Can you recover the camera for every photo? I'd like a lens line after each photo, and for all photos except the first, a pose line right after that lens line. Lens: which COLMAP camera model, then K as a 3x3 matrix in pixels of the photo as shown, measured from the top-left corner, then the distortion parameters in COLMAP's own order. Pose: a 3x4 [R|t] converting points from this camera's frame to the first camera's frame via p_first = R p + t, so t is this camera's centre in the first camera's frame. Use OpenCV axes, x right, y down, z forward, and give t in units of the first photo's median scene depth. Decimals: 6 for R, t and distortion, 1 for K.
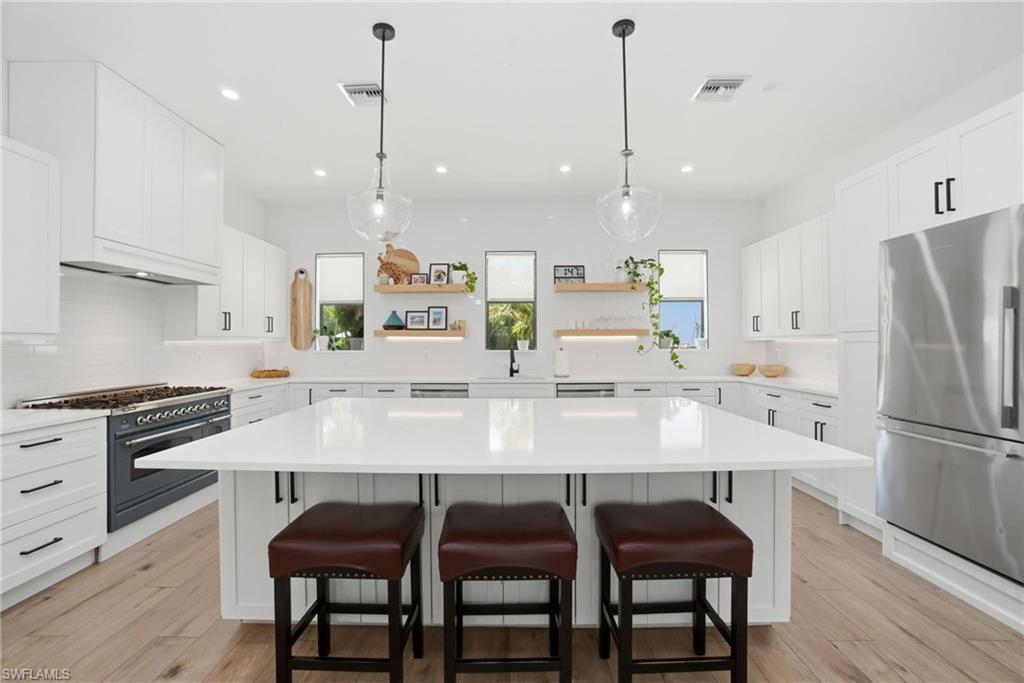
lens RADIAL K [[460.1, 0, 507.6], [0, 460.1, 338.8], [0, 0, 1]] dist [-0.078578, 0.034576]
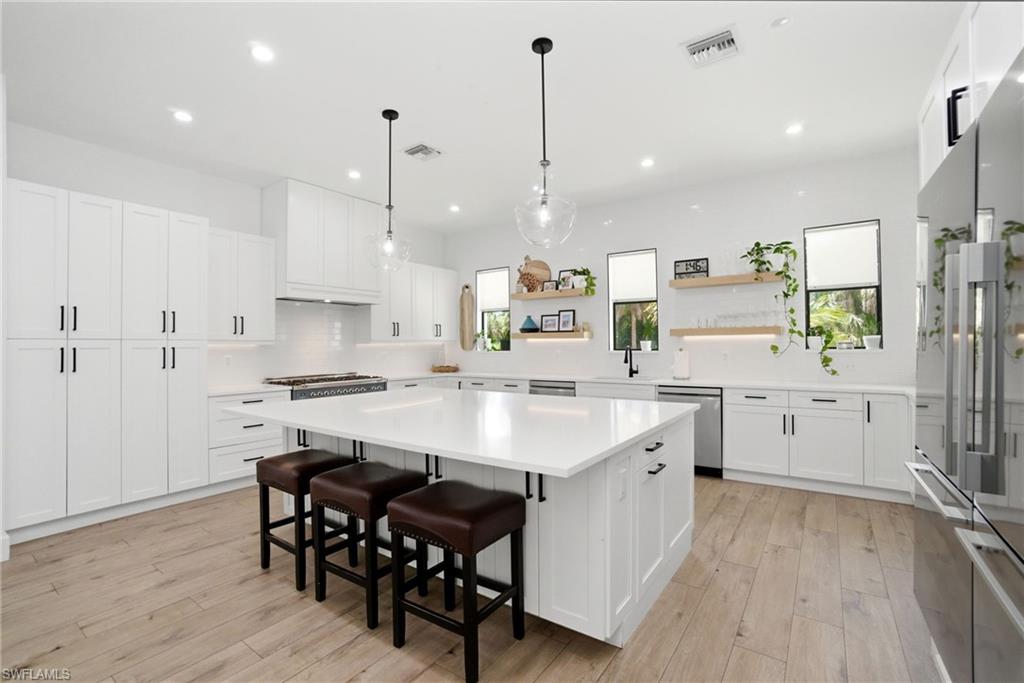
lens RADIAL K [[460.1, 0, 507.6], [0, 460.1, 338.8], [0, 0, 1]] dist [-0.078578, 0.034576]
pose [[0.822705, -0.011374, -0.568355, 0.352723], [0.011245, 0.999930, -0.003734, -0.000411], [0.568357, -0.003319, 0.822775, 0.034001]]
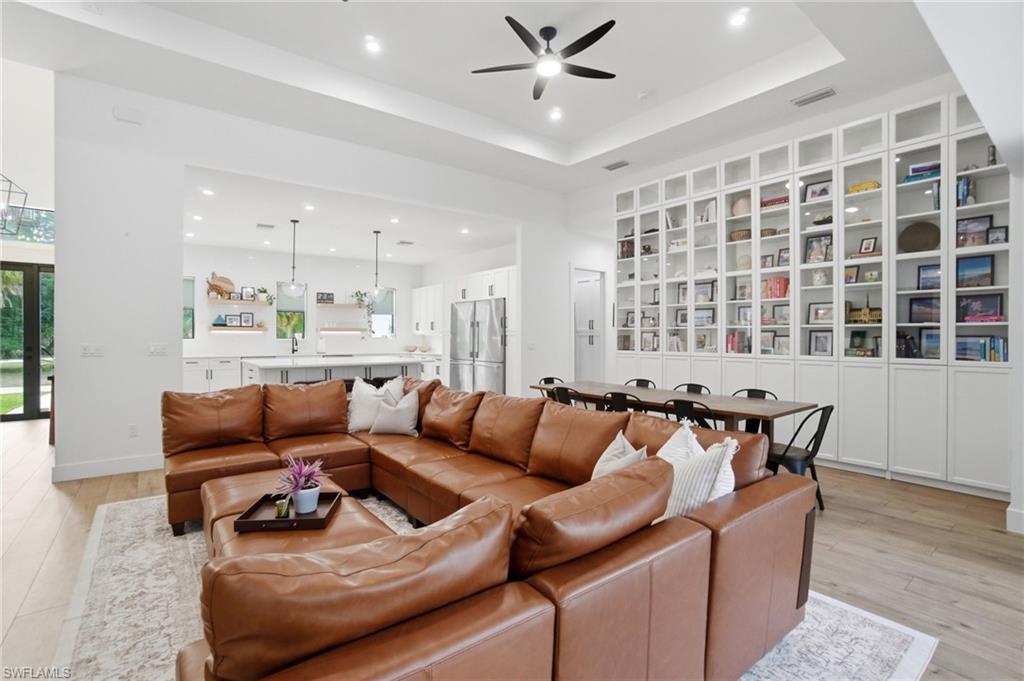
lens RADIAL K [[476.5, 0, 508.8], [0, 476.5, 342.0], [0, 0, 1]] dist [-0.080950, 0.040010]
pose [[0.780309, -0.004413, 0.625379, -0.478789], [-0.010335, 0.999748, 0.019950, -0.008426], [-0.625309, -0.022030, 0.780066, -0.950256]]
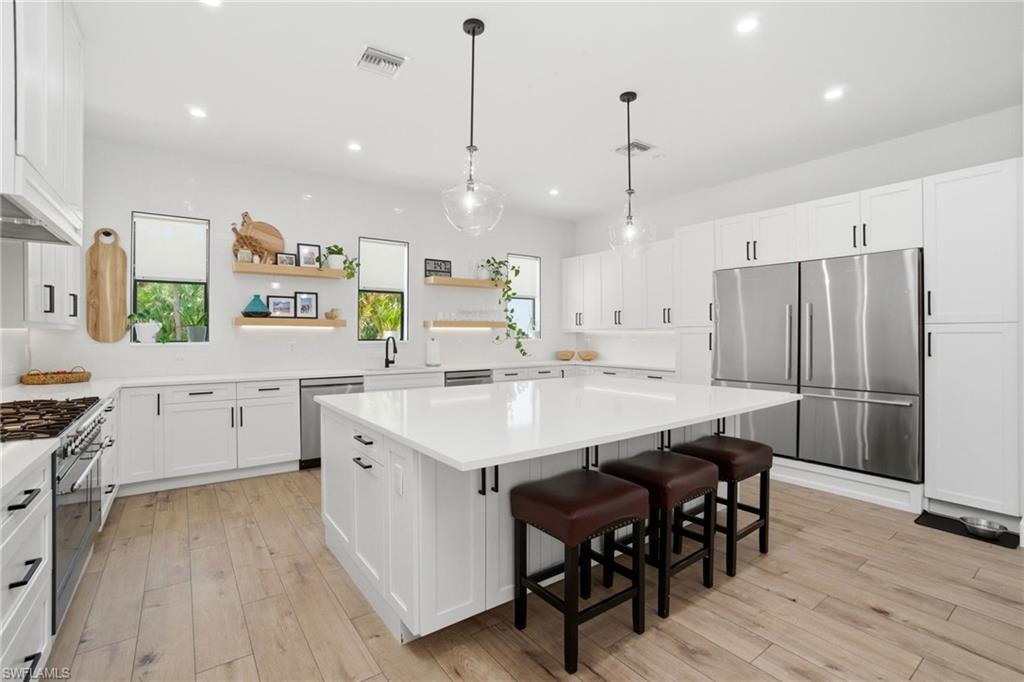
lens RADIAL K [[460.1, 0, 507.6], [0, 460.1, 338.3], [0, 0, 1]] dist [-0.078578, 0.034576]
pose [[0.803148, -0.002924, 0.595772, -0.369462], [-0.008000, 0.999845, 0.015691, 0.002281], [-0.595726, -0.017368, 0.803000, 0.058331]]
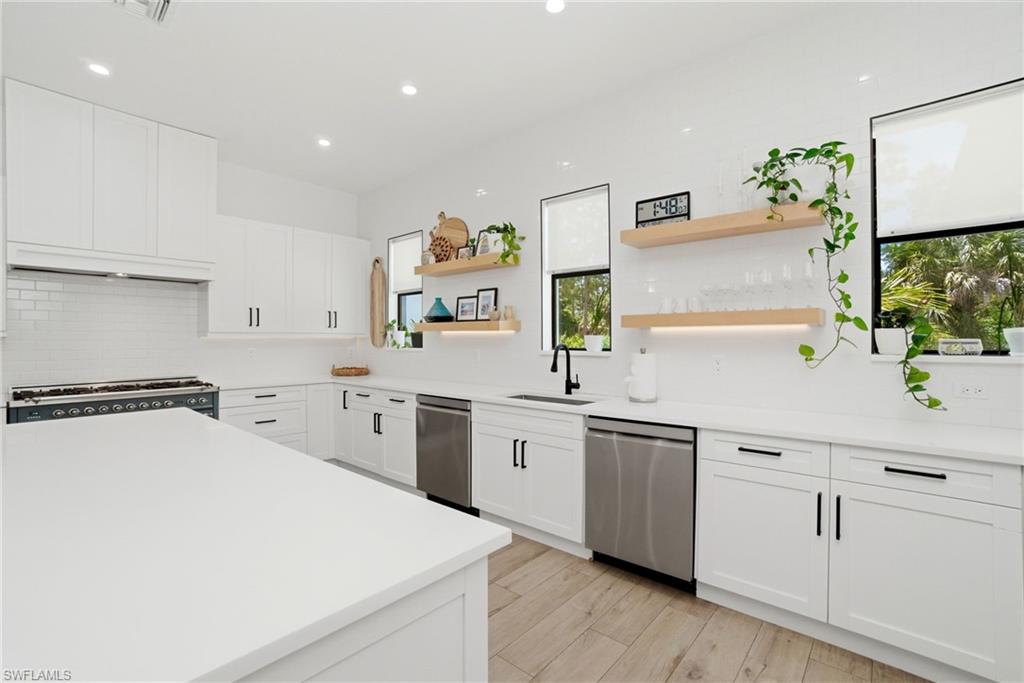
lens RADIAL K [[460.1, 0, 507.6], [0, 460.1, 338.8], [0, 0, 1]] dist [-0.078578, 0.034576]
pose [[0.762083, 0.001569, -0.647478, 0.345436], [0.004323, 0.999962, 0.007511, 0.003132], [0.647465, -0.008523, 0.762047, 0.478860]]
